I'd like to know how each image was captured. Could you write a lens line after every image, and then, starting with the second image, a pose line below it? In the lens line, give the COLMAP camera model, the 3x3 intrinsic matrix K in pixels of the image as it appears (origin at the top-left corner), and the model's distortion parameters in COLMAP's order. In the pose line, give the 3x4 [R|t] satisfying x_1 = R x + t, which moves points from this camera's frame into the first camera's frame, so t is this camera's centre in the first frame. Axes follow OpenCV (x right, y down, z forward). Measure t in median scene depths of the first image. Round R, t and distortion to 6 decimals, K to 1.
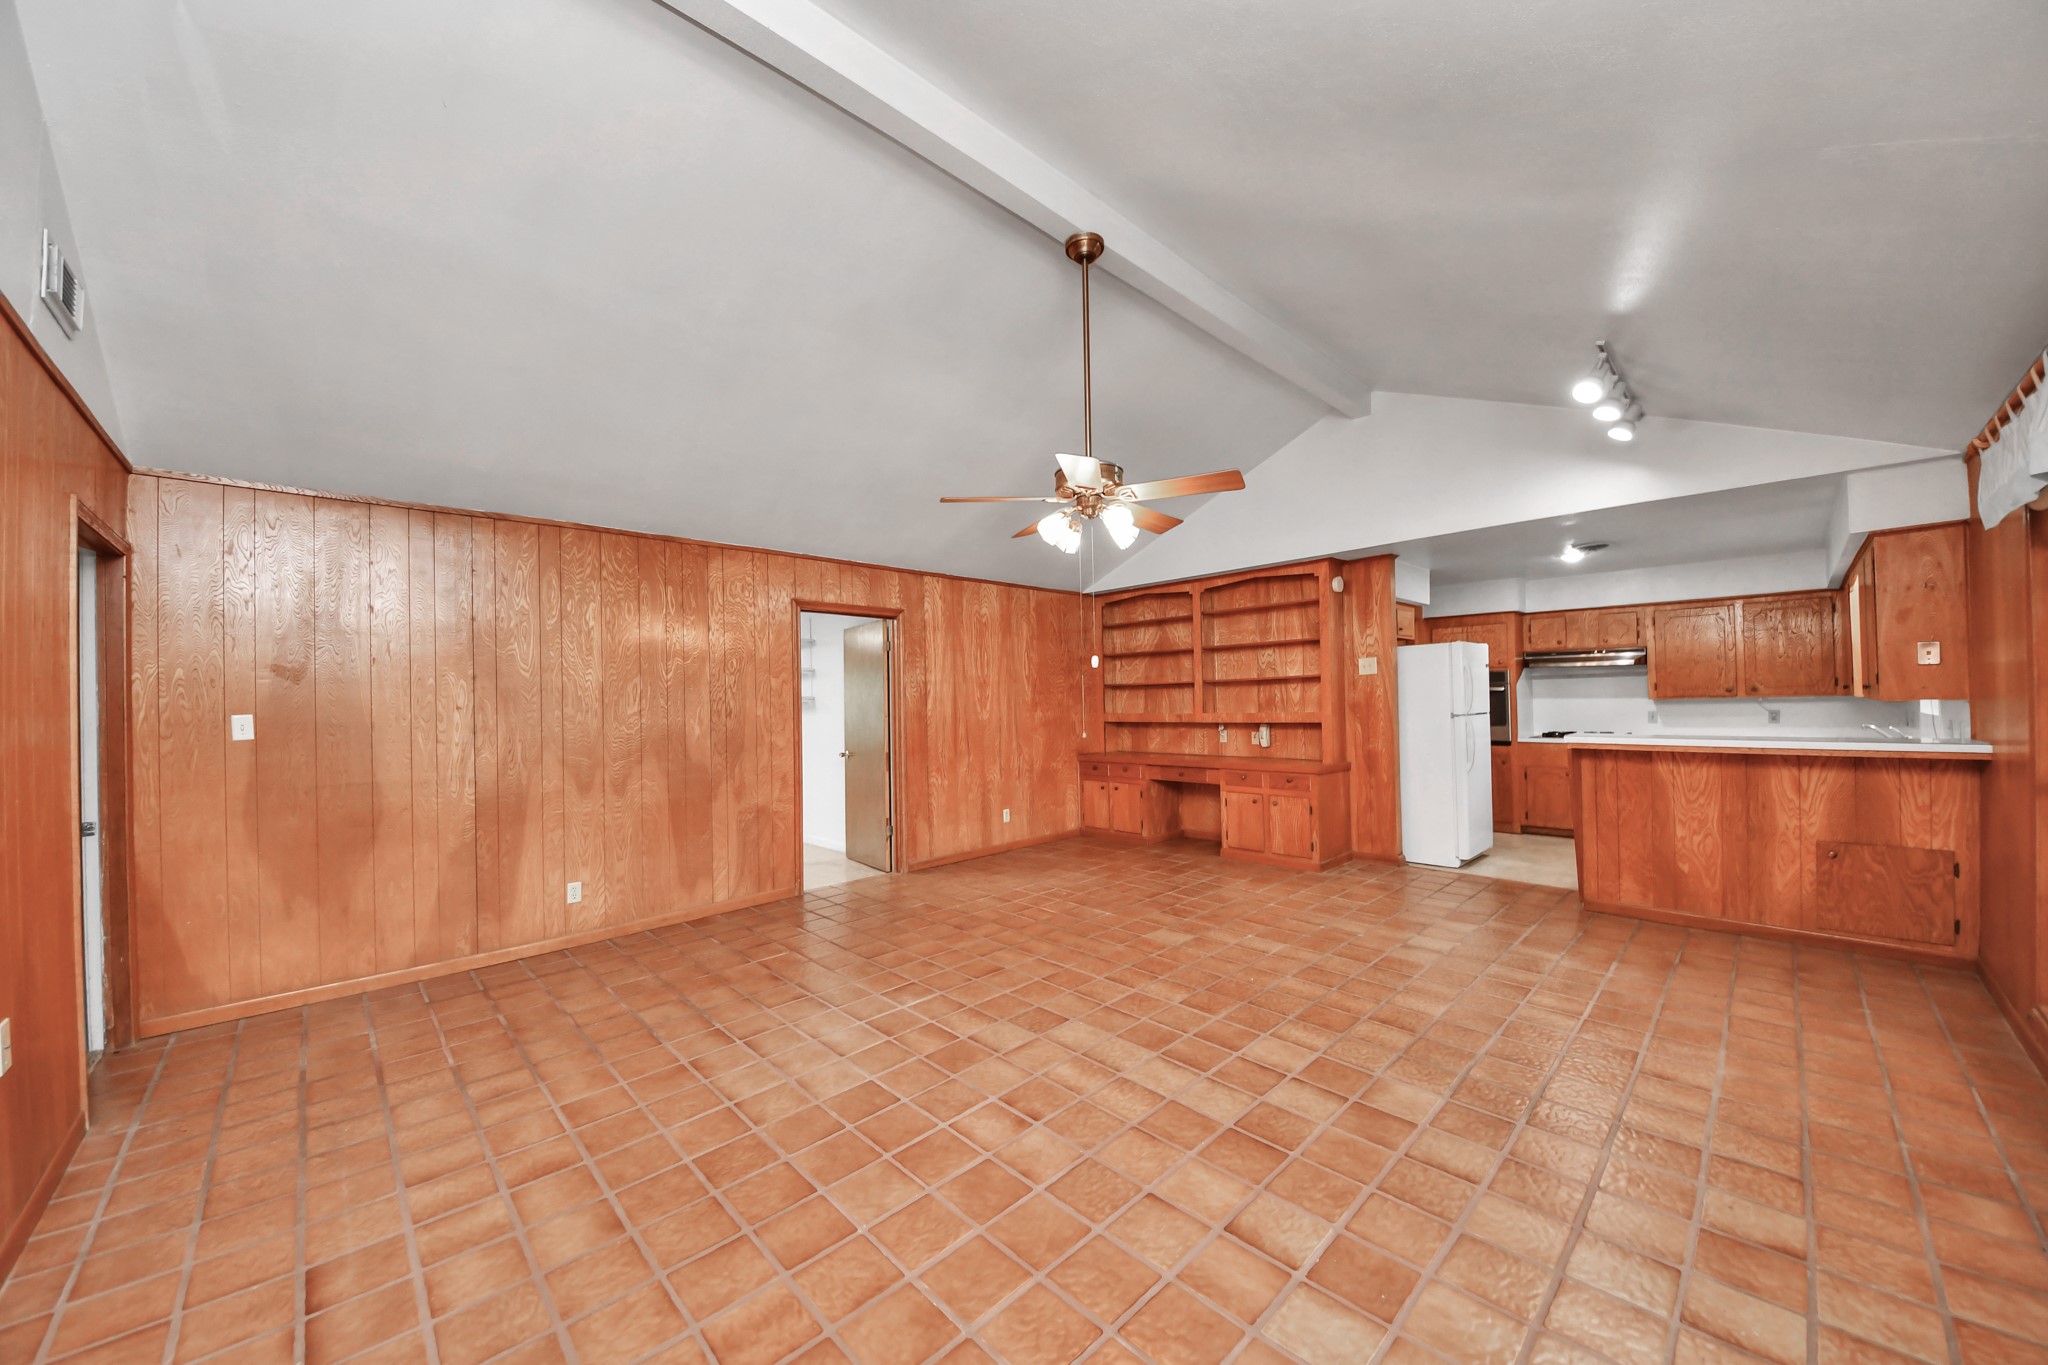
lens RADIAL K [[720.4, 0, 1014.7], [0, 720.4, 708.3], [0, 0, 1]] dist [0.043047, -0.029426]
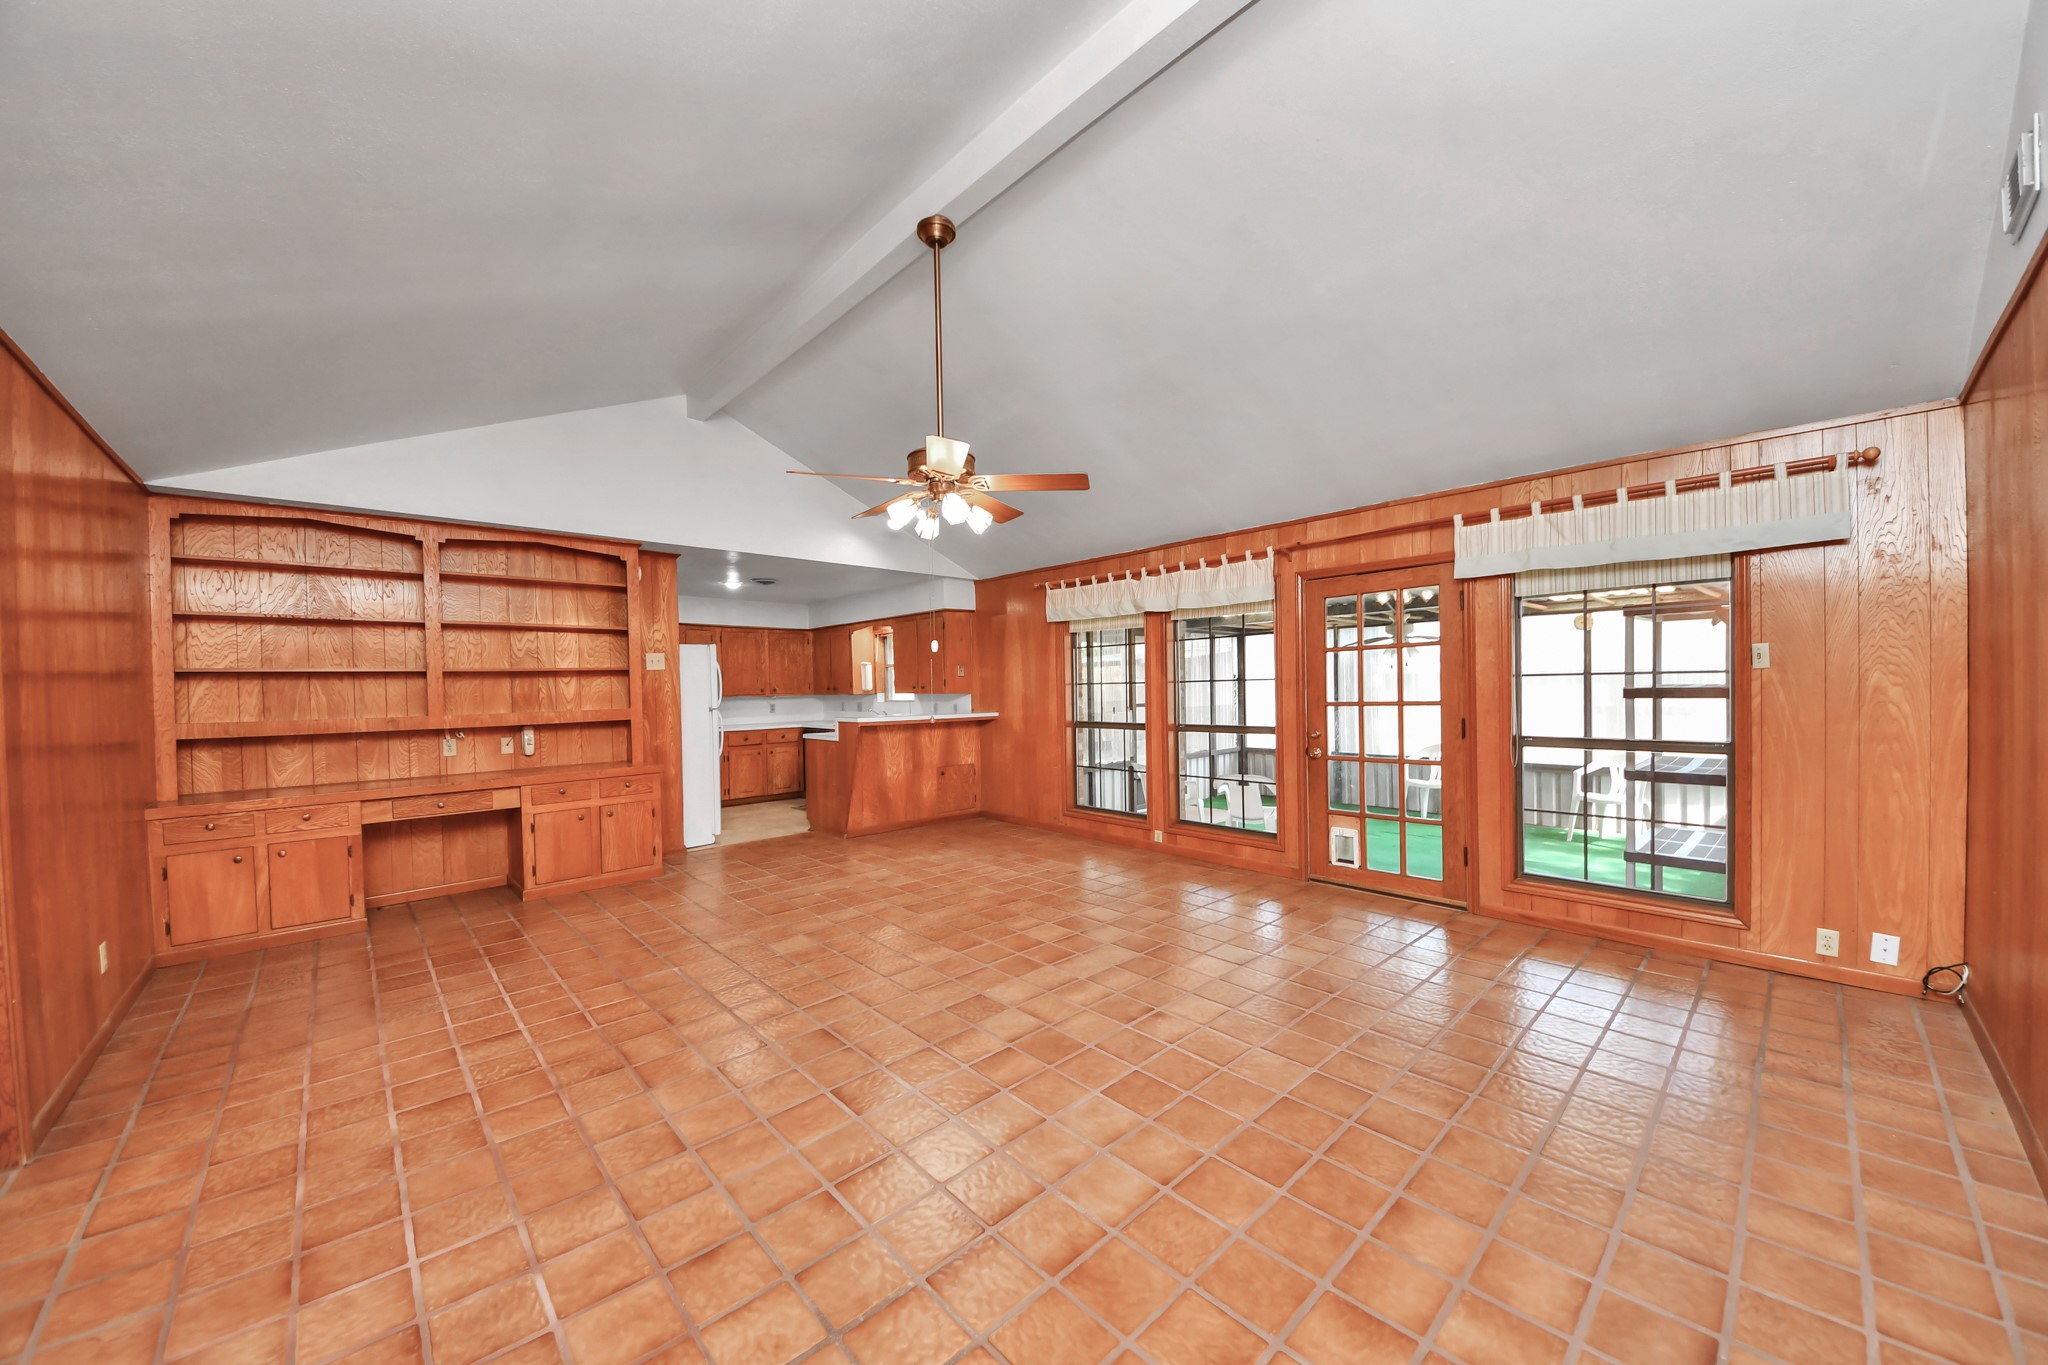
lens RADIAL K [[727.5, 0, 1020.6], [0, 727.5, 701.9], [0, 0, 1]] dist [0.037616, -0.014364]
pose [[0.011099, -0.003574, 0.999932, -0.689405], [0.028278, 0.999595, 0.003259, 0.011018], [-0.999538, 0.028240, 0.011196, 0.663878]]
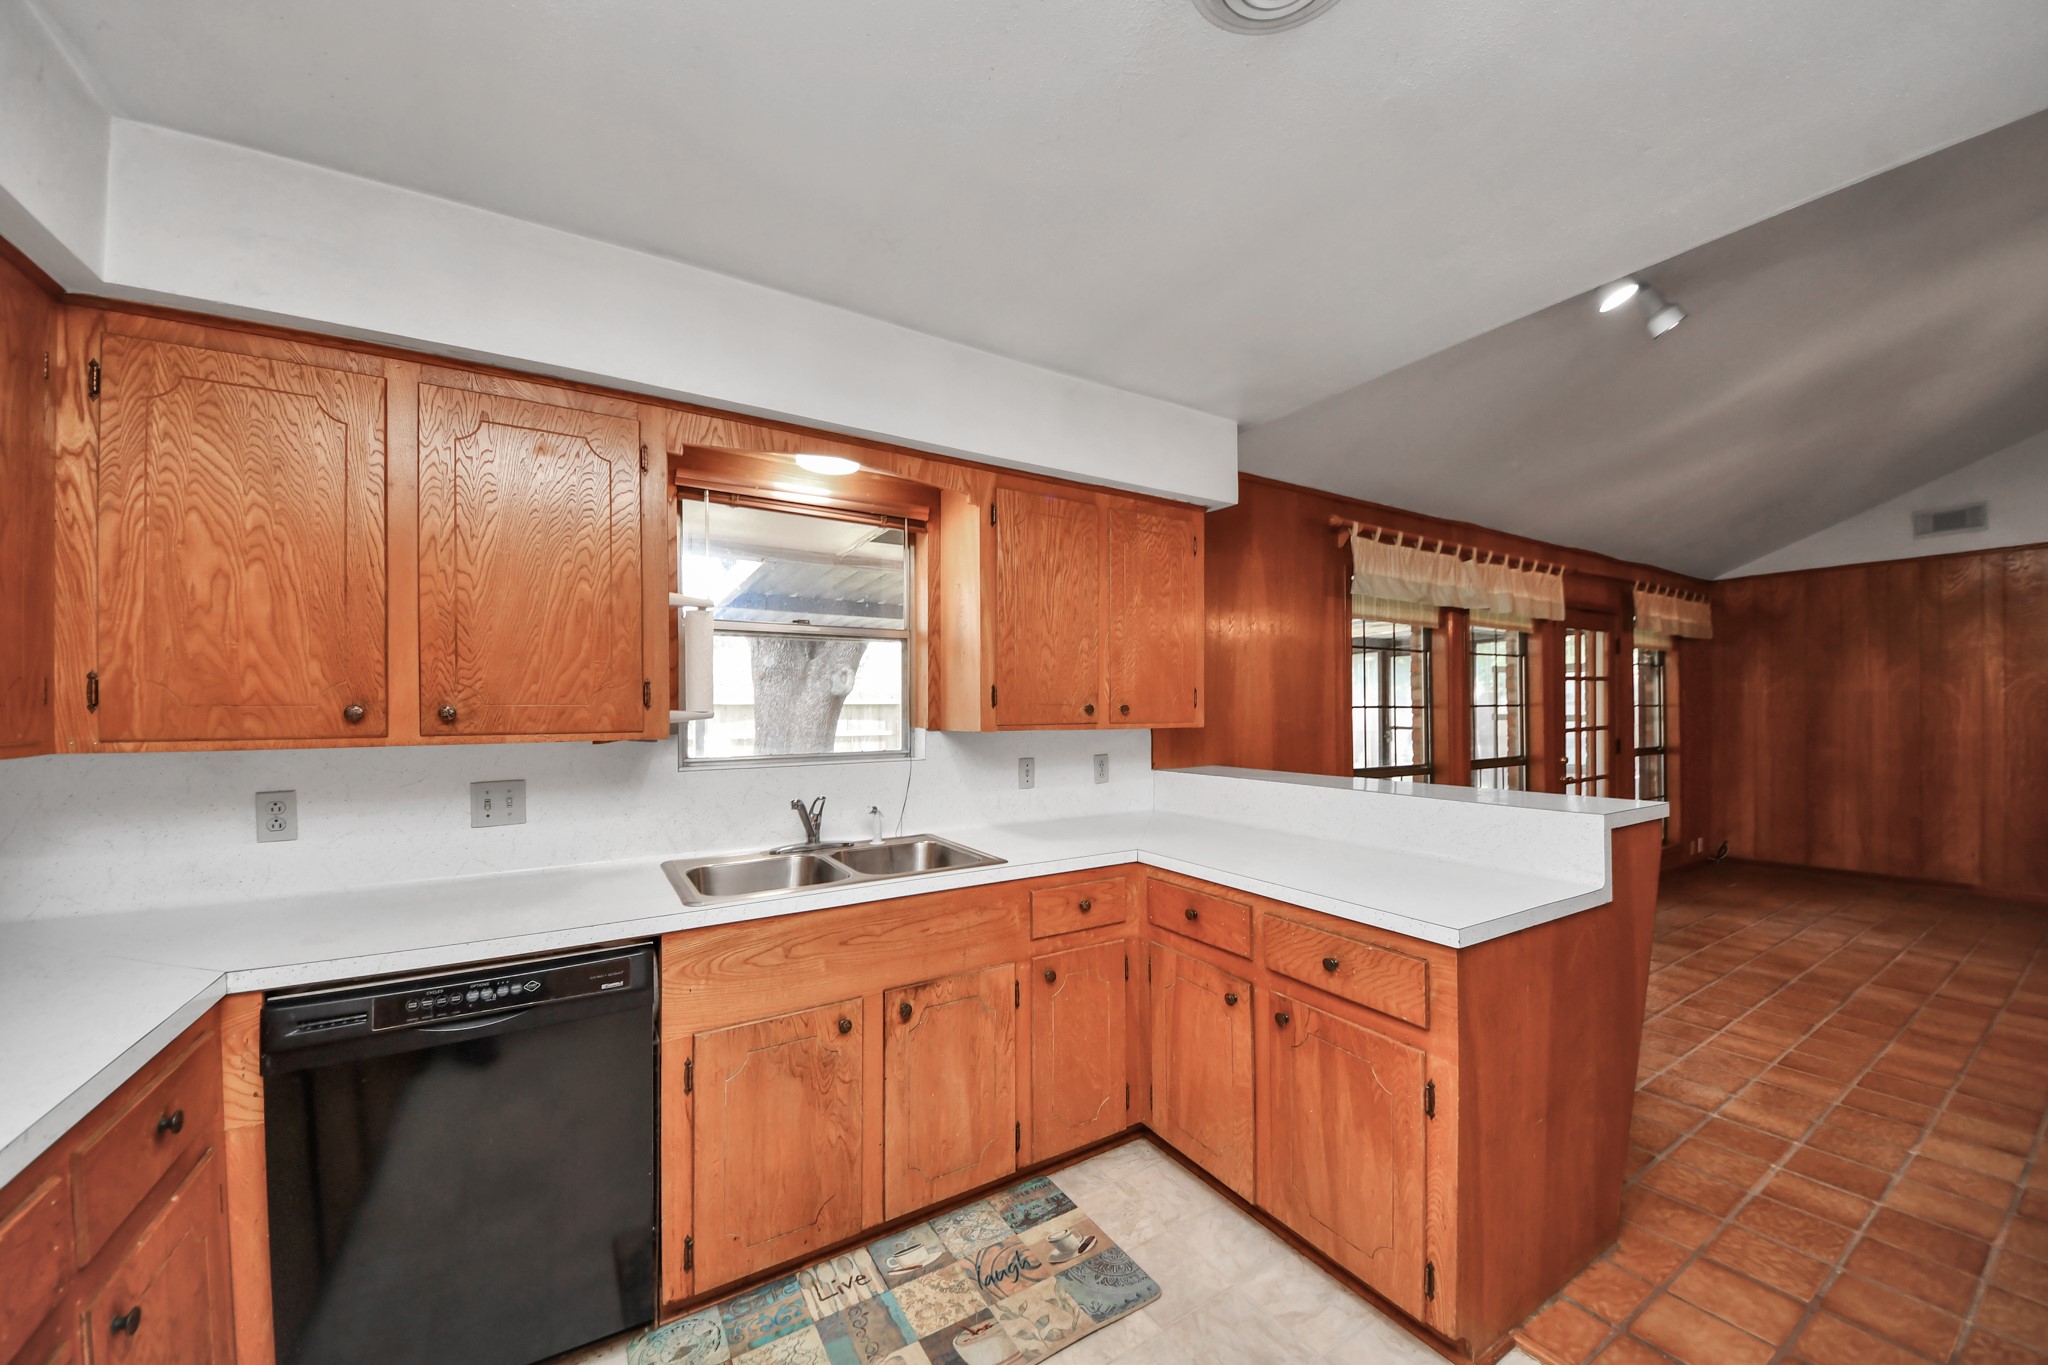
lens RADIAL K [[720.4, 0, 1014.7], [0, 720.4, 708.3], [0, 0, 1]] dist [0.043047, -0.029426]
pose [[-0.974848, 0.024357, 0.221535, 1.042058], [0.026129, 0.999646, 0.005069, -0.032099], [-0.221333, 0.010730, -0.975139, 1.522543]]
